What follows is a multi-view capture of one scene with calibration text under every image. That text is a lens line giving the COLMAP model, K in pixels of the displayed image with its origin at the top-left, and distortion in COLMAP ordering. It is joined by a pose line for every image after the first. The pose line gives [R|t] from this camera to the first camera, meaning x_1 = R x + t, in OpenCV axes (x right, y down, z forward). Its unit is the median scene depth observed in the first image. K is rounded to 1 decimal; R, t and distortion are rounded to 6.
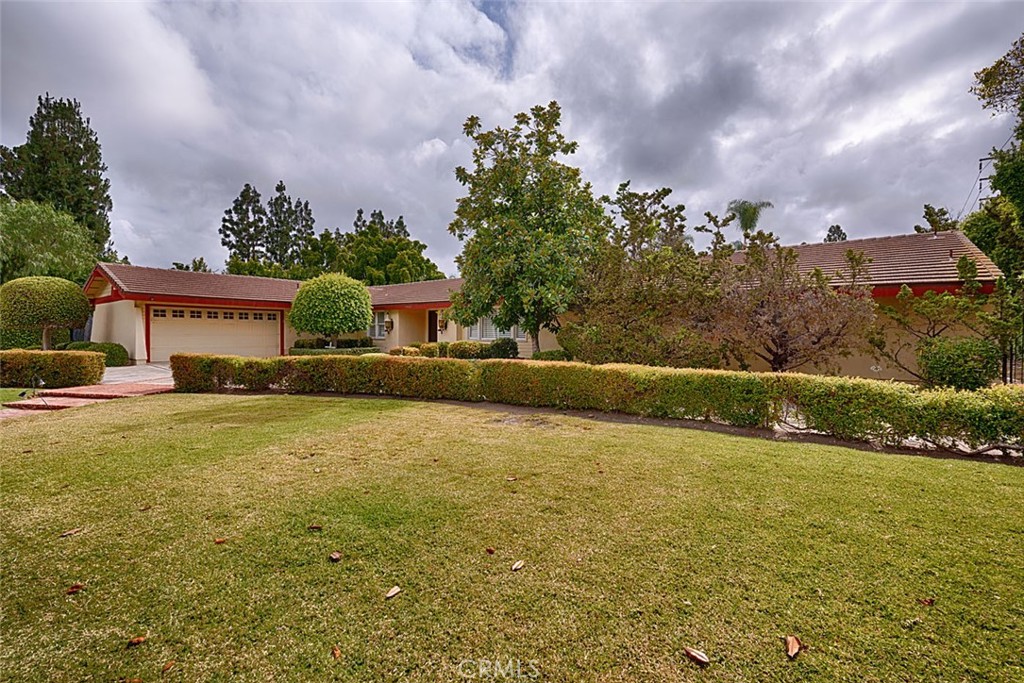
lens RADIAL K [[462.2, 0, 512.0], [0, 462.2, 341.5], [0, 0, 1]] dist [0.000601, 0.000975]
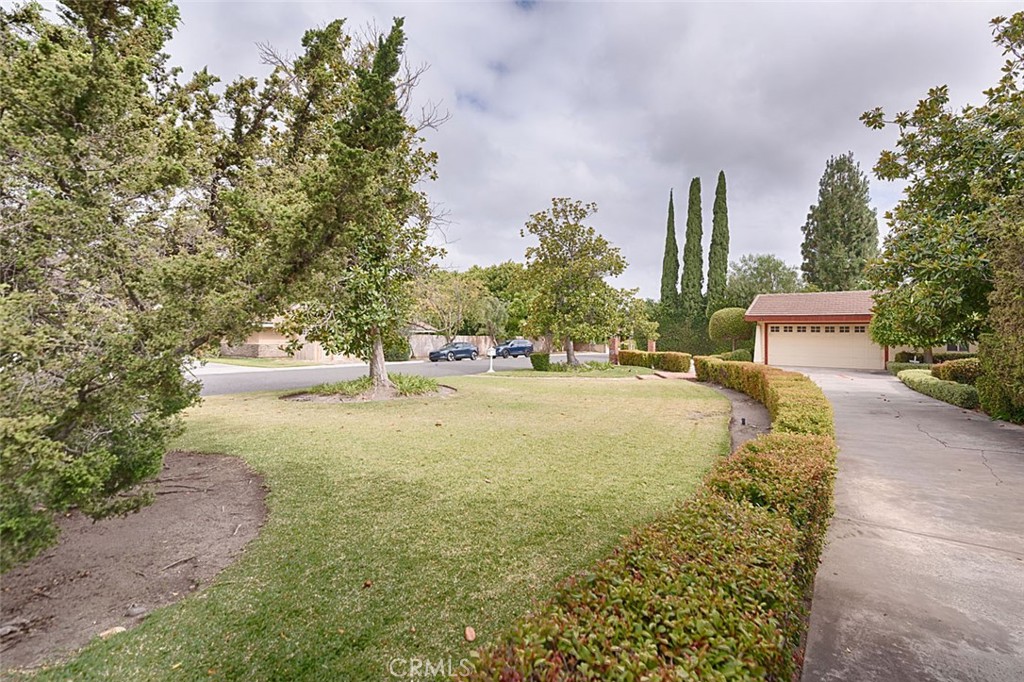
lens RADIAL K [[462.2, 0, 512.0], [0, 462.2, 341.0], [0, 0, 1]] dist [0.000601, 0.000975]
pose [[0.049792, 0.002800, -0.998756, 0.507291], [-0.026006, 0.999661, 0.001506, -0.008109], [0.998421, 0.025899, 0.049848, 0.150409]]
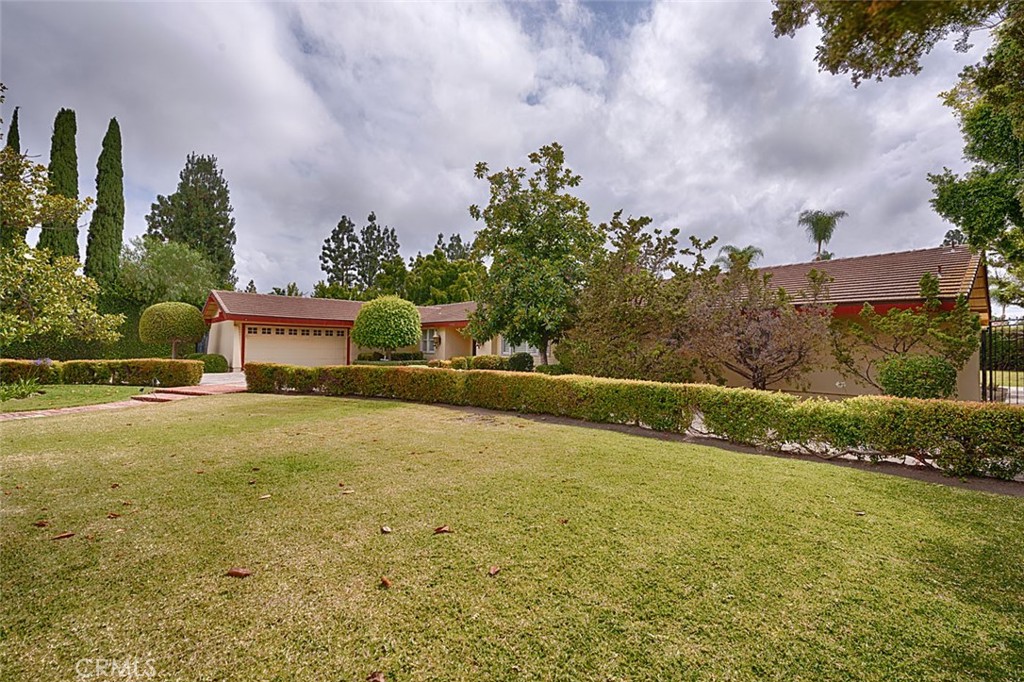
lens RADIAL K [[462.2, 0, 512.0], [0, 462.2, 341.0], [0, 0, 1]] dist [0.000601, 0.000975]
pose [[0.982622, 0.002878, -0.185597, 0.134902], [-0.009396, 0.999369, -0.034250, 0.002218], [0.185381, 0.035398, 0.982029, -0.074805]]
